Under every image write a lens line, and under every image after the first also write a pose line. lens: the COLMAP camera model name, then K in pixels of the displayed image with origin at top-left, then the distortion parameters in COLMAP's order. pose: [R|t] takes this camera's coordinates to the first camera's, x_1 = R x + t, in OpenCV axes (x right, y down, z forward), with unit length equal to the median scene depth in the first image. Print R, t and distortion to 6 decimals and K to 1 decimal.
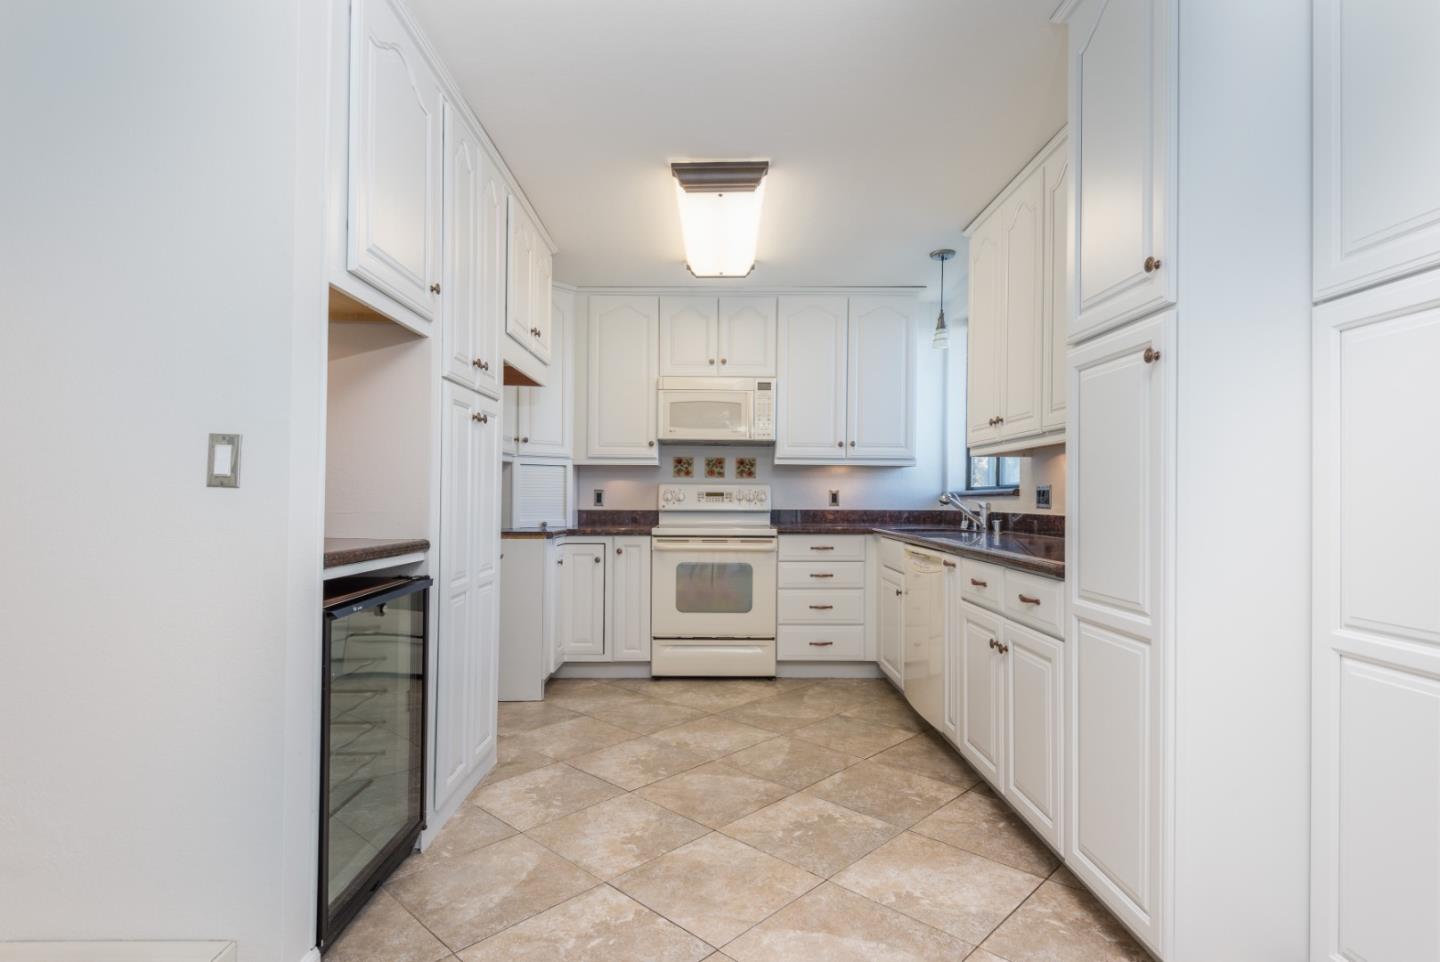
lens RADIAL K [[782.2, 0, 722.9], [0, 782.2, 483.2], [0, 0, 1]] dist [0.025959, -0.016181]
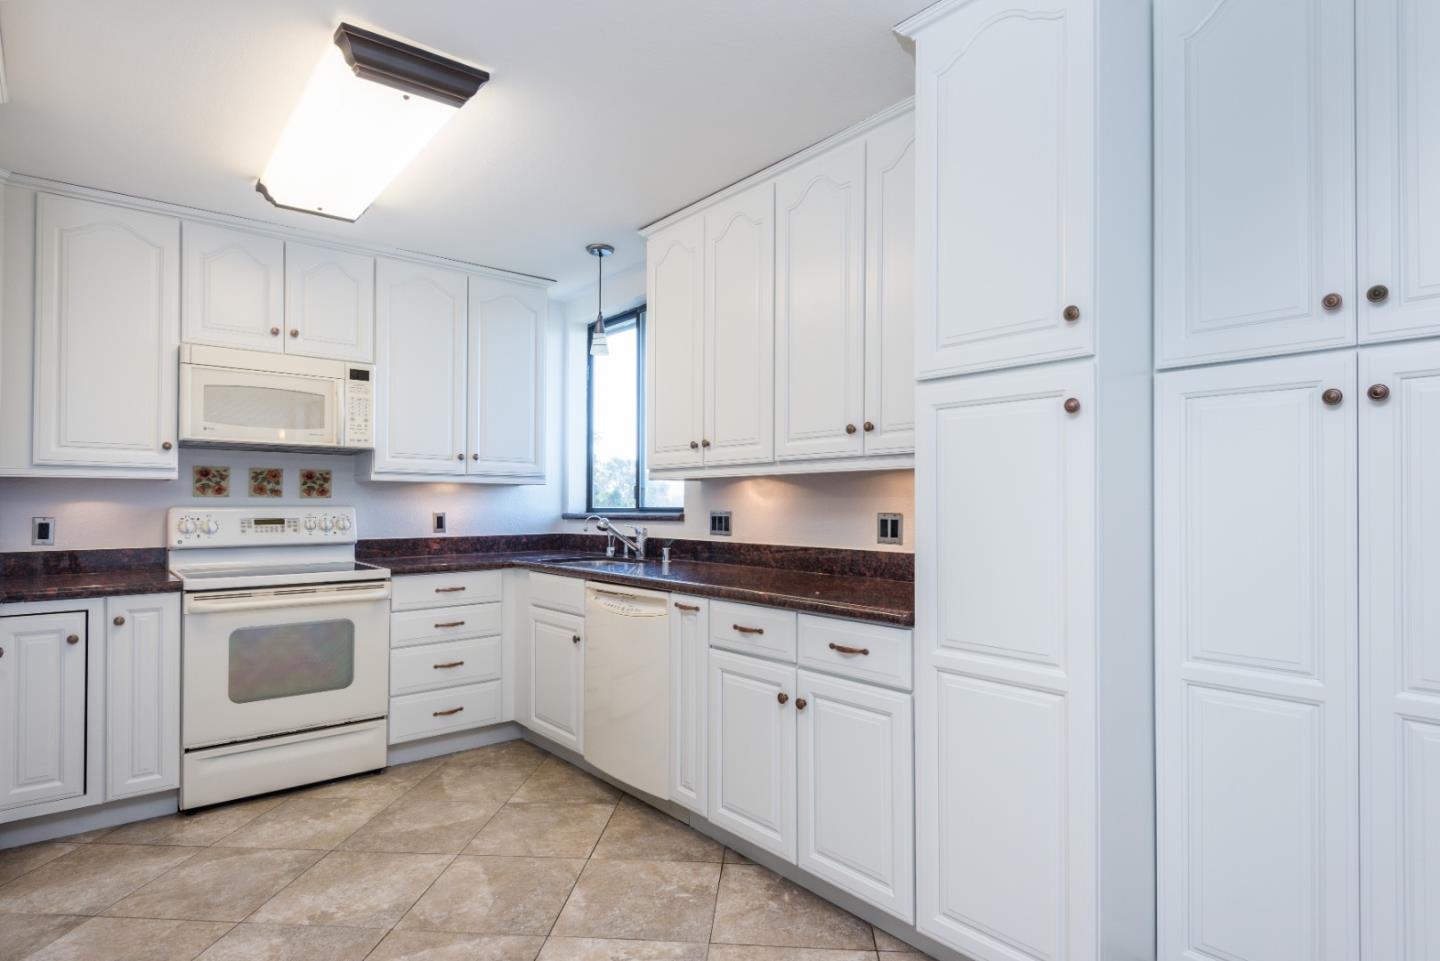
lens RADIAL K [[782.2, 0, 730.1], [0, 782.2, 486.1], [0, 0, 1]] dist [0.025959, -0.016181]
pose [[0.755998, 0.007397, 0.654532, -0.185800], [-0.009546, 0.999954, -0.000275, -0.024434], [-0.654505, -0.006040, 0.756034, 0.230292]]
